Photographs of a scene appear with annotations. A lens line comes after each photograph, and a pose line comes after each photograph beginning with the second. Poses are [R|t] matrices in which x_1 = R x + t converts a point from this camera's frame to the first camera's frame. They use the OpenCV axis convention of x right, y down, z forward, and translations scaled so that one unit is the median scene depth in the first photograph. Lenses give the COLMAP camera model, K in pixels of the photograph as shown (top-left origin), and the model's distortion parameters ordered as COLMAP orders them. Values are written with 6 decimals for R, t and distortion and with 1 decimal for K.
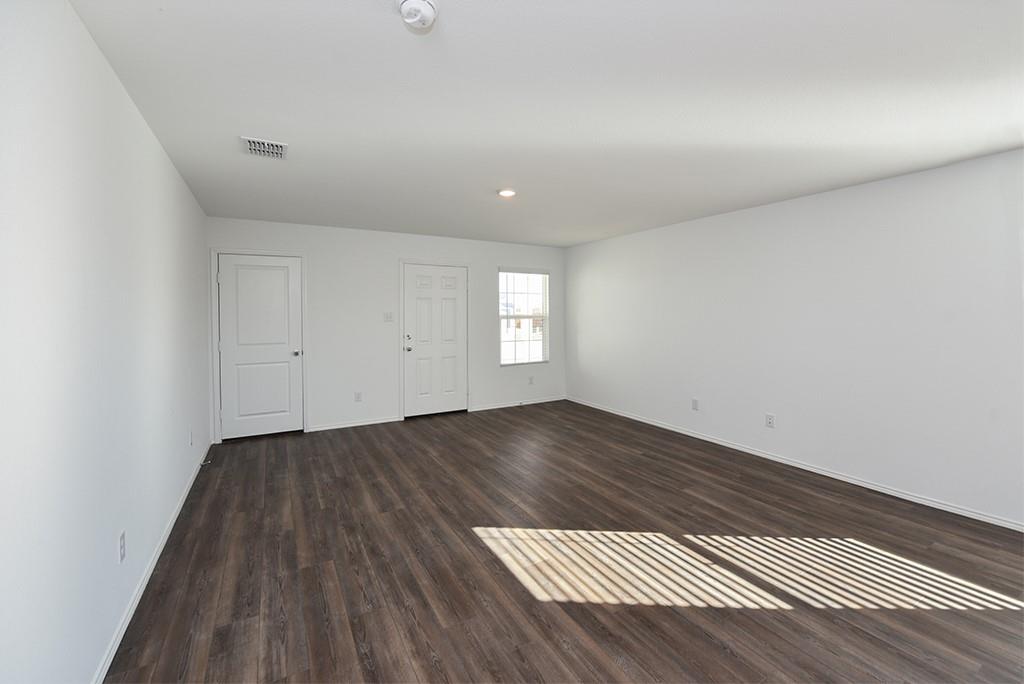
lens RADIAL K [[419.3, 0, 486.8], [0, 419.3, 313.7], [0, 0, 1]] dist [-0.001901, -0.008172]
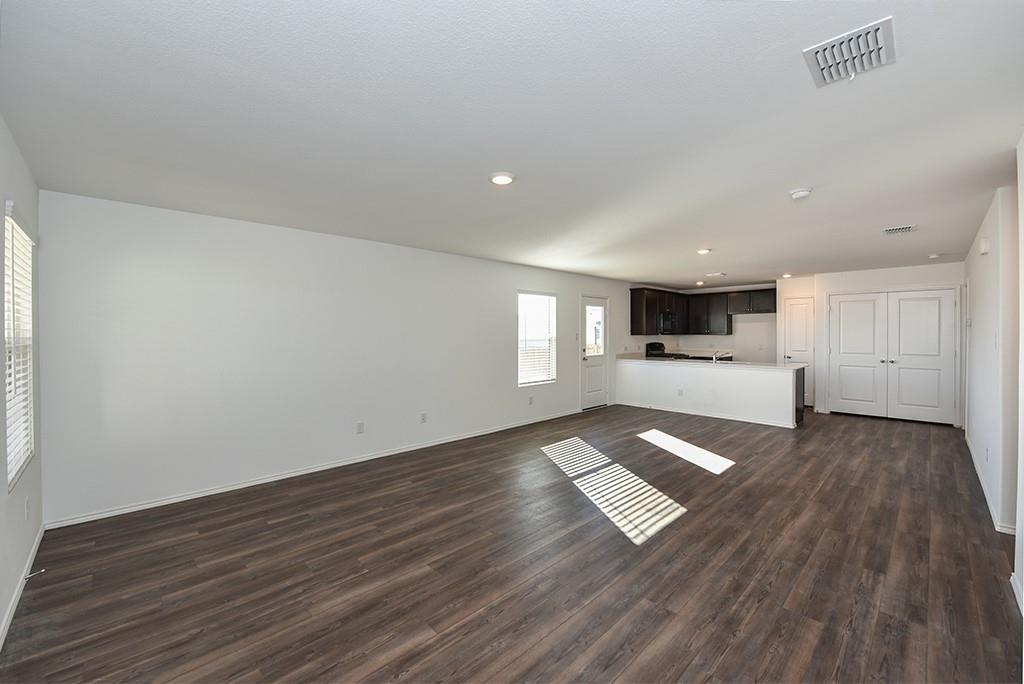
lens RADIAL K [[402.6, 0, 512.0], [0, 402.6, 334.8], [0, 0, 1]] dist [-0.013109, -0.000604]
pose [[-0.279161, -0.003684, 0.960237, -0.951901], [0.004409, 0.999977, 0.005118, -0.021638], [-0.960234, 0.005663, -0.279139, 1.656629]]
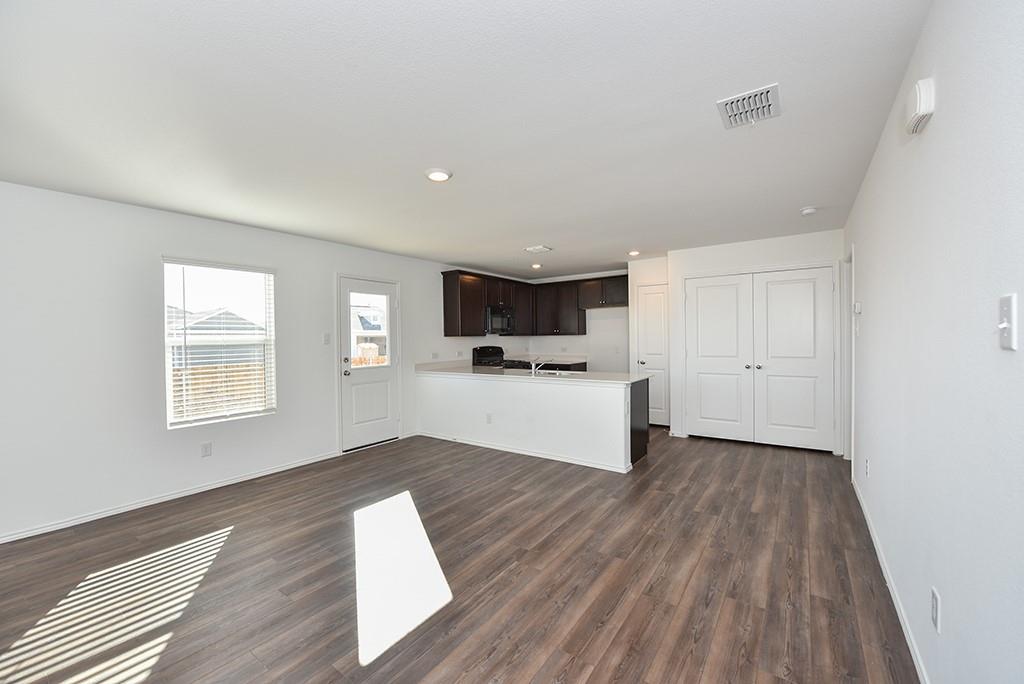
lens RADIAL K [[394.1, 0, 512.0], [0, 394.1, 342.0], [0, 0, 1]] dist [-0.012452, -0.000026]
pose [[-0.443758, -0.003083, 0.896141, -0.344576], [0.017370, 0.999777, 0.012041, 0.012179], [-0.895978, 0.020909, -0.443605, 0.504950]]
